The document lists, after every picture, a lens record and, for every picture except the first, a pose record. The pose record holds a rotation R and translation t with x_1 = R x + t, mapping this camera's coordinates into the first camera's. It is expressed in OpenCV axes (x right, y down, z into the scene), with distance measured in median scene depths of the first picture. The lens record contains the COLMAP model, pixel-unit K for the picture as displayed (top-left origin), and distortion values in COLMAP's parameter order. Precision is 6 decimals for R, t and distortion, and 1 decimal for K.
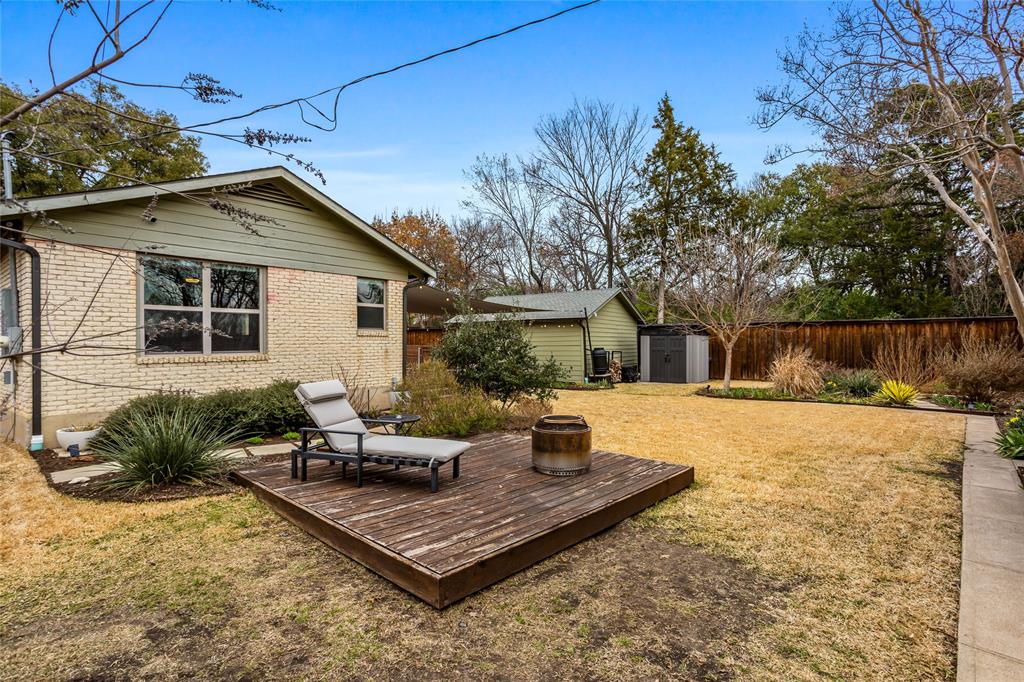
lens RADIAL K [[504.1, 0, 511.2], [0, 504.1, 344.2], [0, 0, 1]] dist [-0.029460, 0.001067]
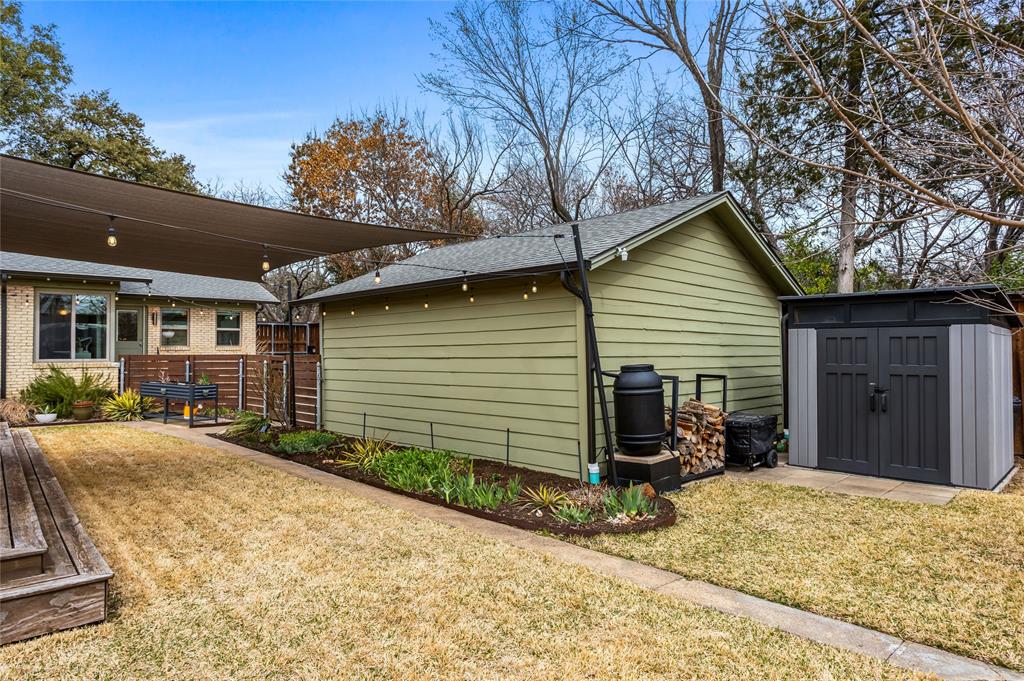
lens RADIAL K [[620.0, 0, 517.3], [0, 620.0, 343.6], [0, 0, 1]] dist [0.001058, 0.002084]
pose [[0.984614, -0.001237, -0.174738, 0.382655], [-0.001608, 0.999868, -0.016140, 0.001413], [0.174735, 0.016173, 0.984483, 1.413855]]
